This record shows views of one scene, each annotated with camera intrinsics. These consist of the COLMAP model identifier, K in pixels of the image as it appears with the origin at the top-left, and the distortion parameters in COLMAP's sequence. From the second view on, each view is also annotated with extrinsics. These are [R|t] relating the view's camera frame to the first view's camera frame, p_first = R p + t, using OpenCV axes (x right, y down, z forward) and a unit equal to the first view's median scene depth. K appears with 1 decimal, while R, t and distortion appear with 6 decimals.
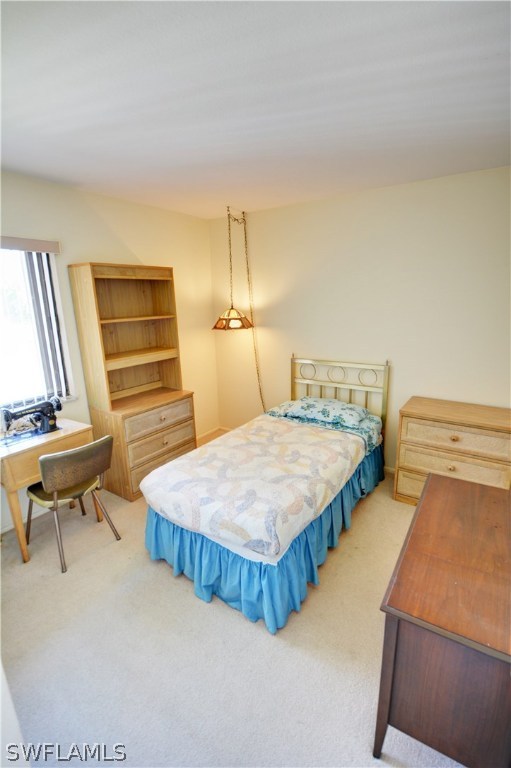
lens RADIAL K [[359.4, 0, 274.2], [0, 359.4, 386.0], [0, 0, 1]] dist [0.001410, -0.011132]
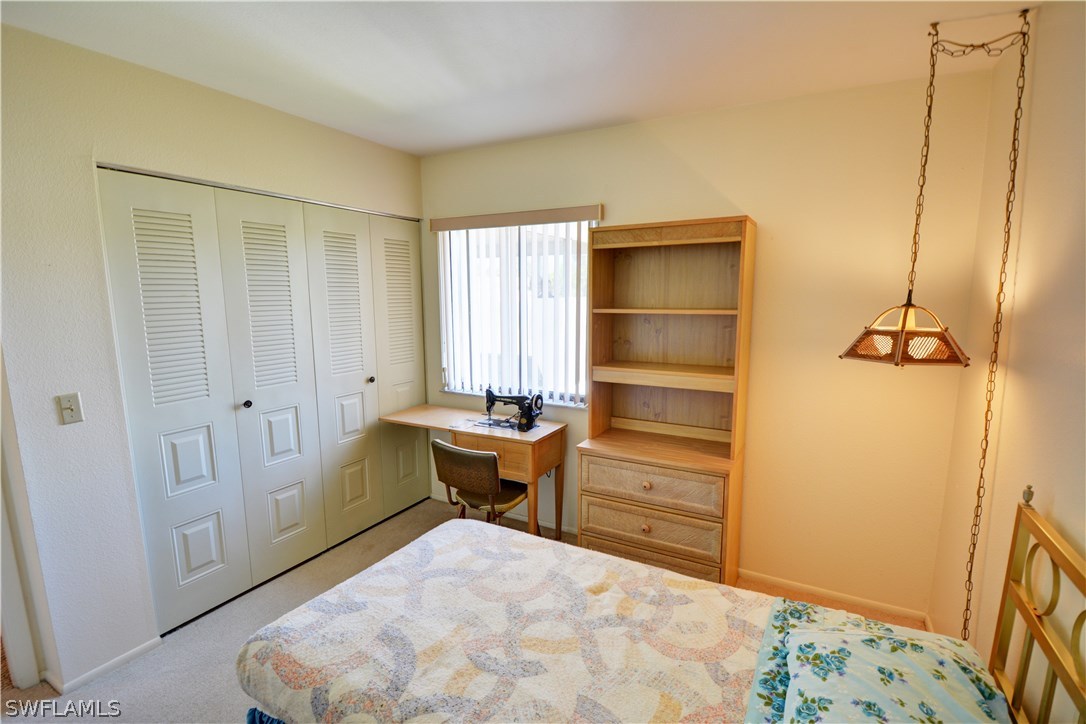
lens RADIAL K [[508.2, 0, 546.8], [0, 508.2, 375.4], [0, 0, 1]] dist [0.001410, -0.011132]
pose [[0.060505, 0.184936, -0.980886, 0.447694], [-0.244248, 0.955556, 0.165094, -0.174331], [0.967823, 0.229590, 0.102986, 0.739631]]
